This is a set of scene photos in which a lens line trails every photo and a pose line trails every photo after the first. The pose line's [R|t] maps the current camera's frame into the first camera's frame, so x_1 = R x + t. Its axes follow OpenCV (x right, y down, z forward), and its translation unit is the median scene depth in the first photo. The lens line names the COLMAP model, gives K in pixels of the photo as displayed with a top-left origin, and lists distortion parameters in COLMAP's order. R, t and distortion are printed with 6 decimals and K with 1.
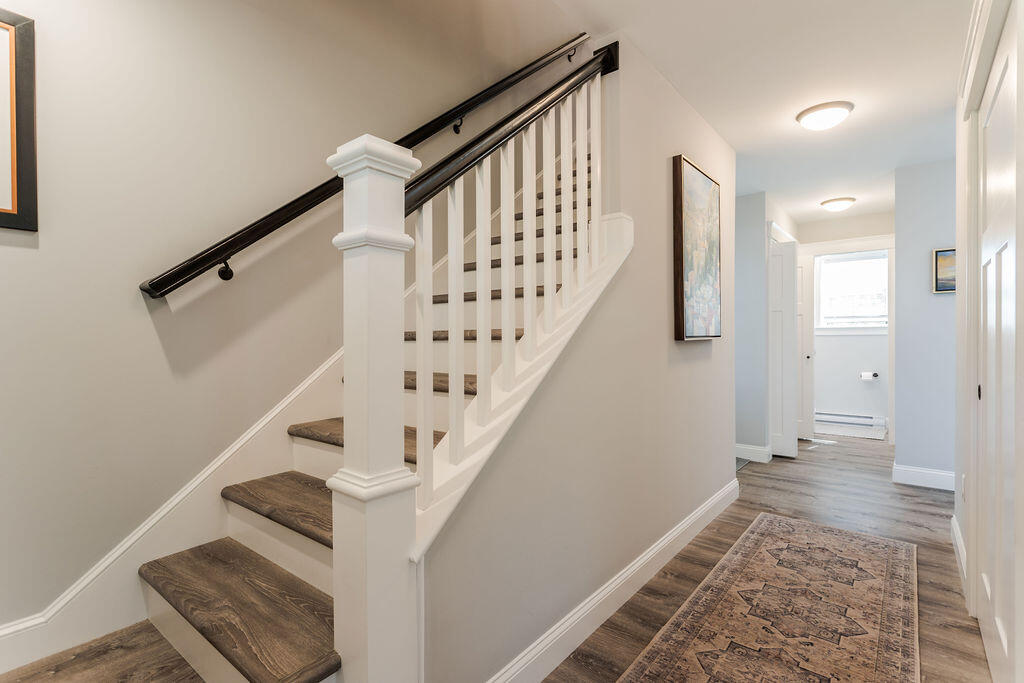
lens RADIAL K [[486.1, 0, 512.0], [0, 486.1, 341.5], [0, 0, 1]] dist [0.007858, 0.000213]
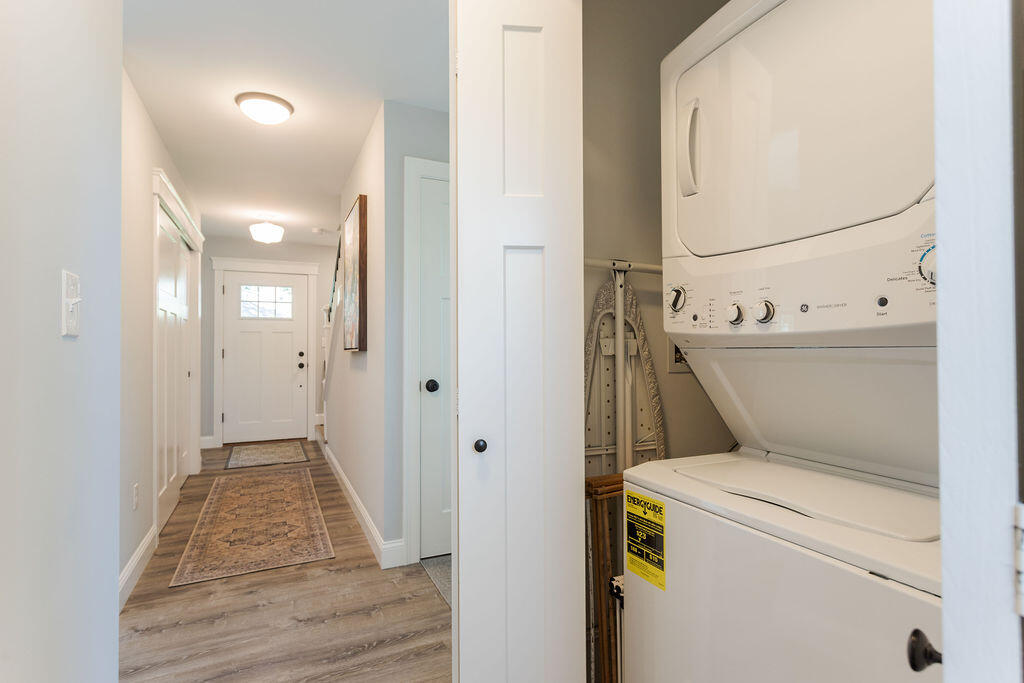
lens RADIAL K [[506.5, 0, 512.0], [0, 506.5, 341.5], [0, 0, 1]] dist [-0.000134, 0.000021]
pose [[-0.428011, -0.003647, -0.903766, 1.594837], [0.002401, 0.999984, -0.005173, -0.025676], [0.903771, -0.004384, -0.427995, 2.242844]]
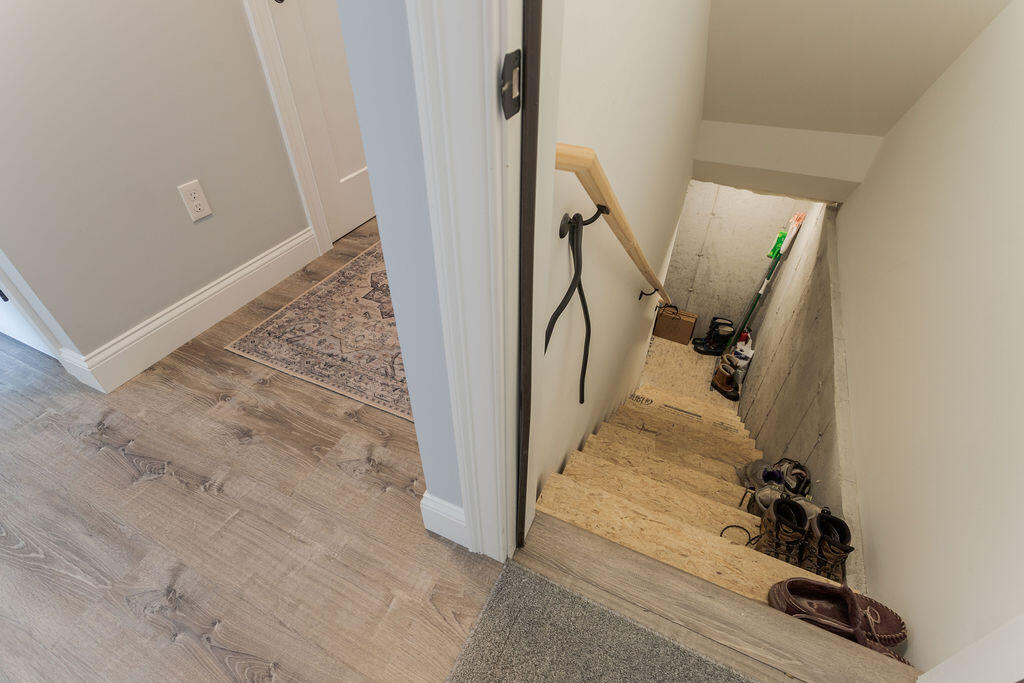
lens RADIAL K [[486.1, 0, 512.0], [0, 486.1, 341.5], [0, 0, 1]] dist [0.007858, 0.000213]
pose [[-0.972033, 0.155636, -0.175865, 0.664849], [0.005159, 0.762835, 0.646572, 0.014963], [0.234786, 0.627583, -0.742304, 1.761494]]
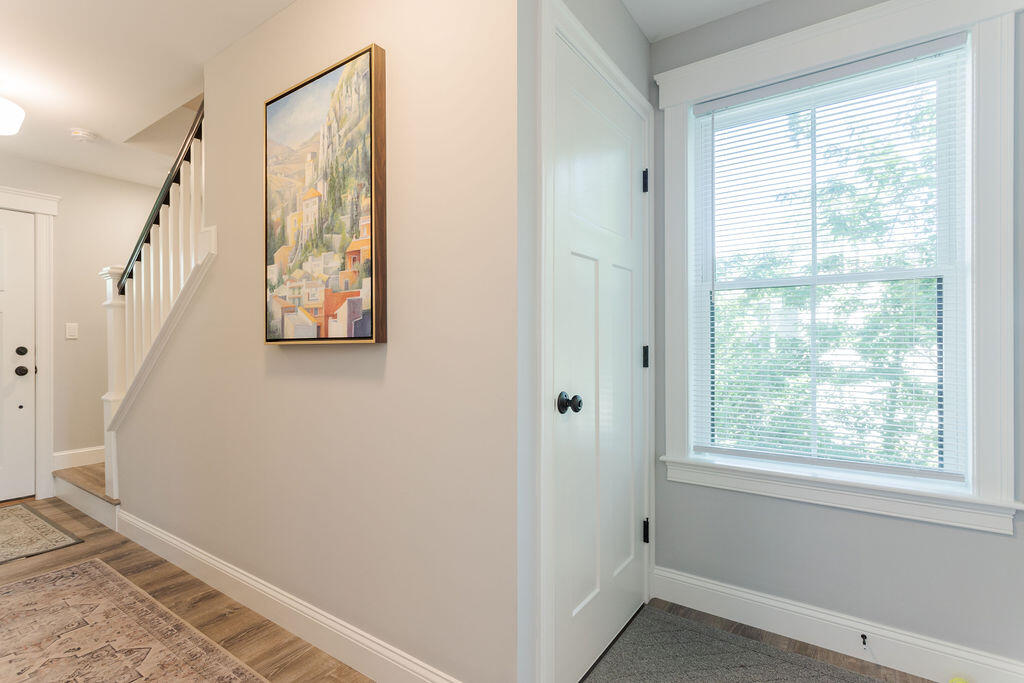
lens RADIAL K [[493.4, 0, 512.0], [0, 493.4, 341.5], [0, 0, 1]] dist [0.000586, -0.000209]
pose [[0.081781, 0.005954, -0.996633, 1.256221], [-0.001644, 0.999982, 0.005839, -0.014924], [0.996649, 0.001161, 0.081789, 1.438117]]
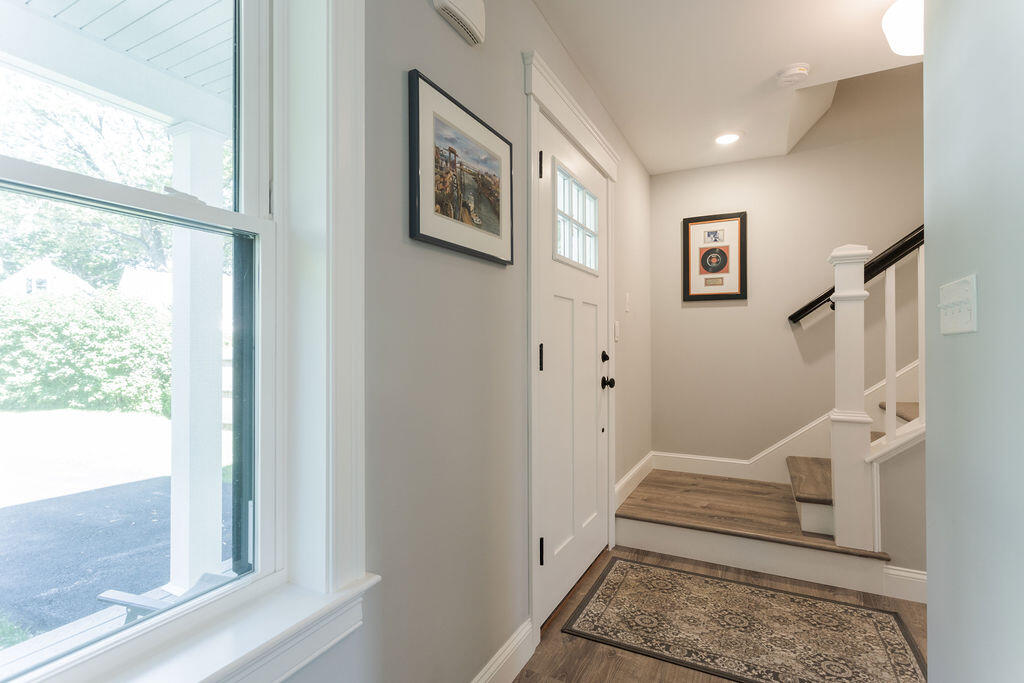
lens RADIAL K [[486.1, 0, 512.0], [0, 486.1, 341.5], [0, 0, 1]] dist [0.007858, 0.000213]
pose [[0.207934, 0.000021, -0.978143, 0.693720], [-0.002638, 0.999996, -0.000539, -0.008462], [0.978139, 0.002692, 0.207933, -0.379275]]
